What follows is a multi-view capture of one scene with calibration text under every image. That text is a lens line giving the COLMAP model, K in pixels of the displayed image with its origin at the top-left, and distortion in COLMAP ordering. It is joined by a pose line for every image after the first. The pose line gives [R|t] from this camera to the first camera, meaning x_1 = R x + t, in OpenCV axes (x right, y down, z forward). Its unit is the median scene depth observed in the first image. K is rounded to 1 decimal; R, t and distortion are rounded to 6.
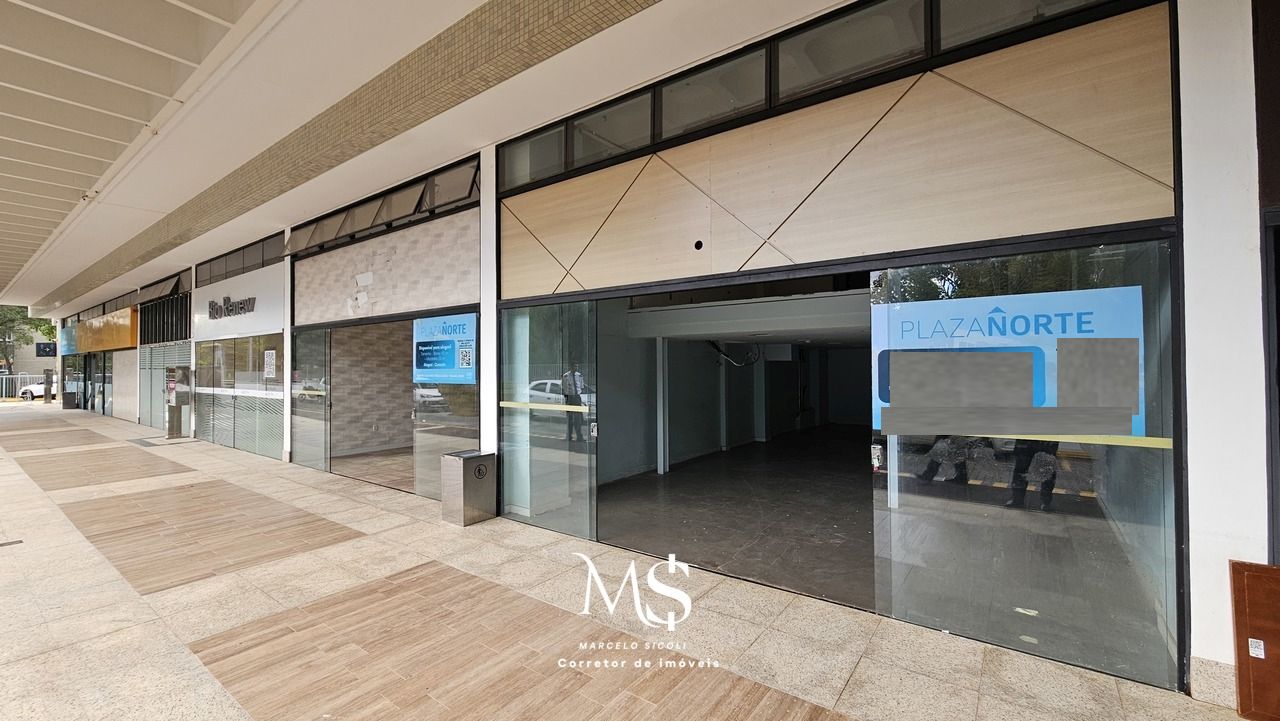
lens RADIAL K [[526.1, 0, 637.4], [0, 526.1, 362.1], [0, 0, 1]] dist [-0.001586, -0.000067]
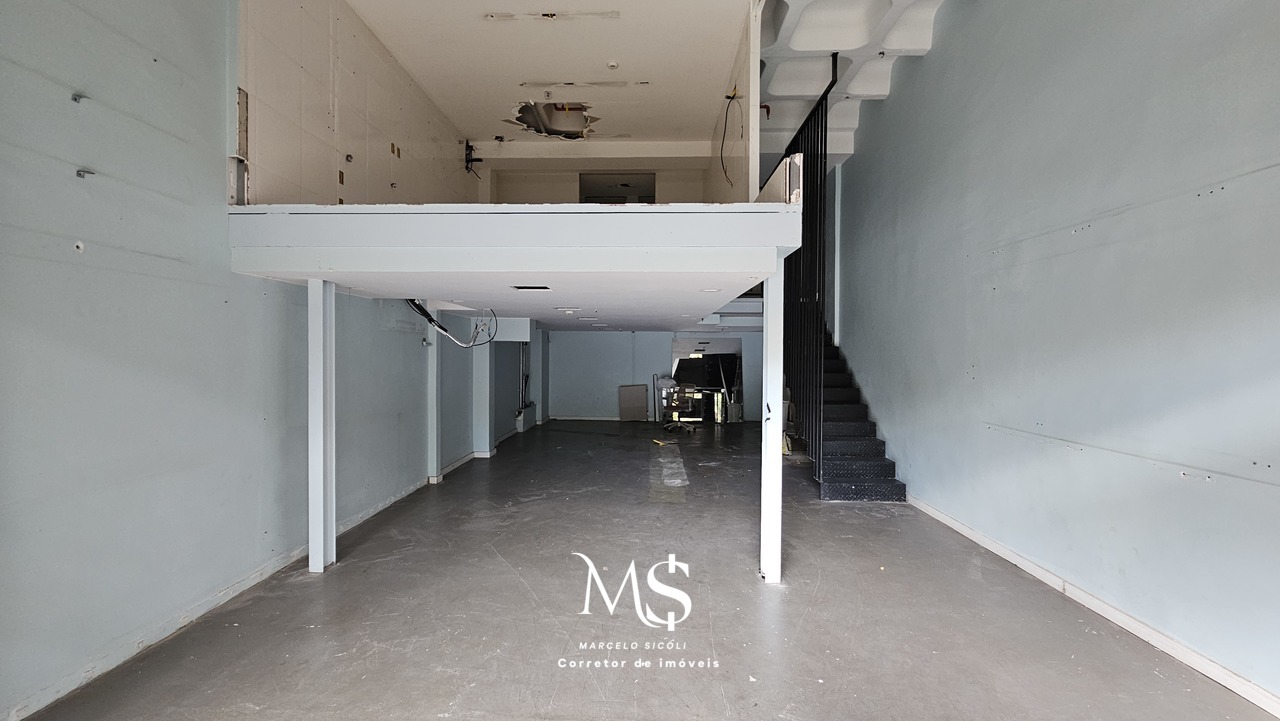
lens RADIAL K [[526.1, 0, 632.9], [0, 526.1, 357.6], [0, 0, 1]] dist [-0.001586, -0.000067]
pose [[0.825397, 0.008139, 0.564494, 0.008659], [-0.017500, 0.999784, 0.011174, 0.010357], [-0.564282, -0.019102, 0.825361, 0.362940]]
